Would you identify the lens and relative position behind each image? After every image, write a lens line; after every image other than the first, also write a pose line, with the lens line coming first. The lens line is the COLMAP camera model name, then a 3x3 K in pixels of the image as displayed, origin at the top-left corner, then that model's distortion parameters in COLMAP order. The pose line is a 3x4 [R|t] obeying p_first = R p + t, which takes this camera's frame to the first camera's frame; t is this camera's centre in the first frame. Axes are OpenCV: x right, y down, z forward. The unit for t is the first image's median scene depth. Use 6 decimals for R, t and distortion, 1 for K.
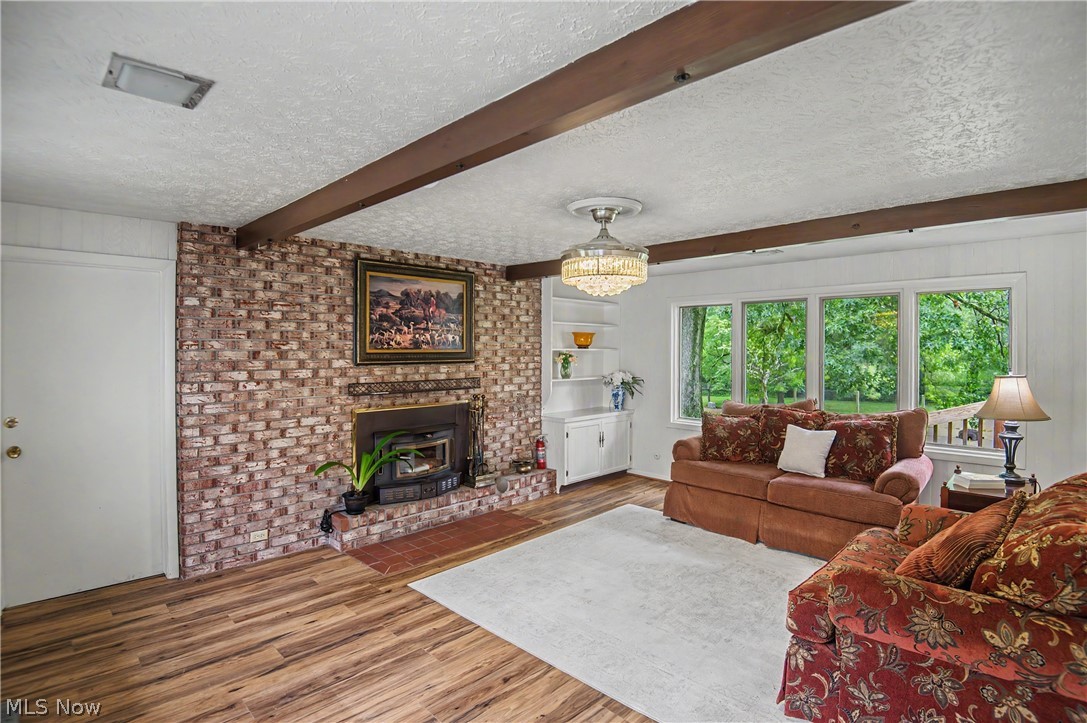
lens RADIAL K [[483.9, 0, 543.0], [0, 483.9, 365.5], [0, 0, 1]] dist [-0.000066, -0.018222]
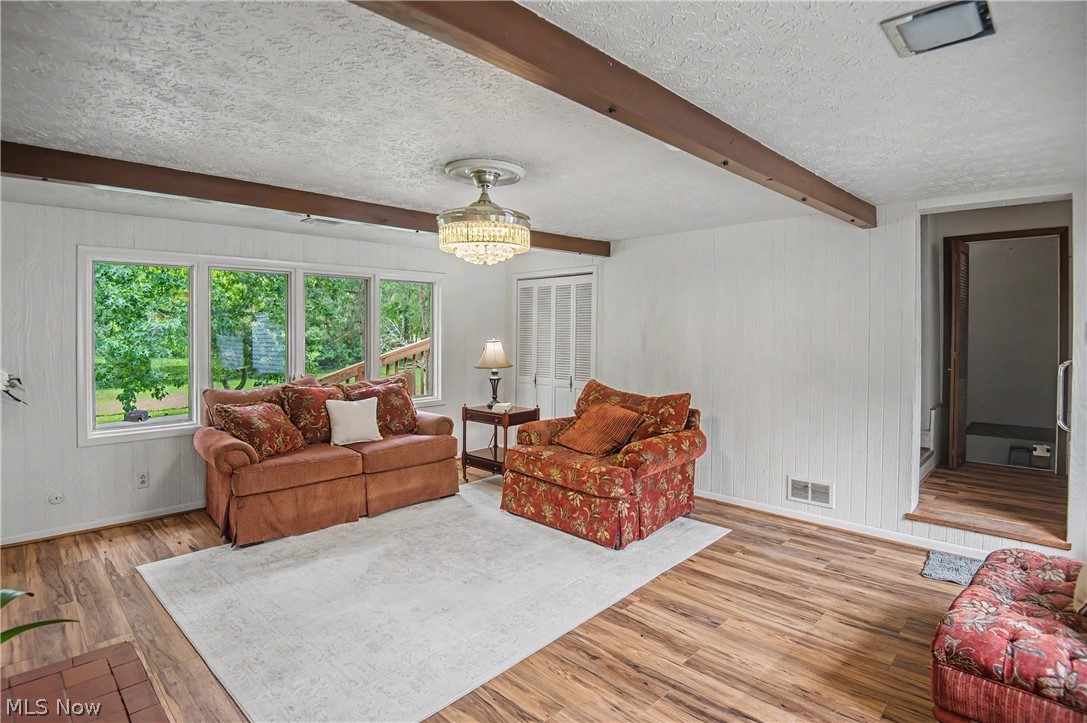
lens RADIAL K [[527.4, 0, 543.1], [0, 527.4, 345.7], [0, 0, 1]] dist [0.001388, -0.023521]
pose [[0.060749, -0.032029, 0.997639, -0.773714], [0.032397, 0.999022, 0.030100, -0.010532], [-0.997627, 0.030492, 0.061727, 0.699388]]
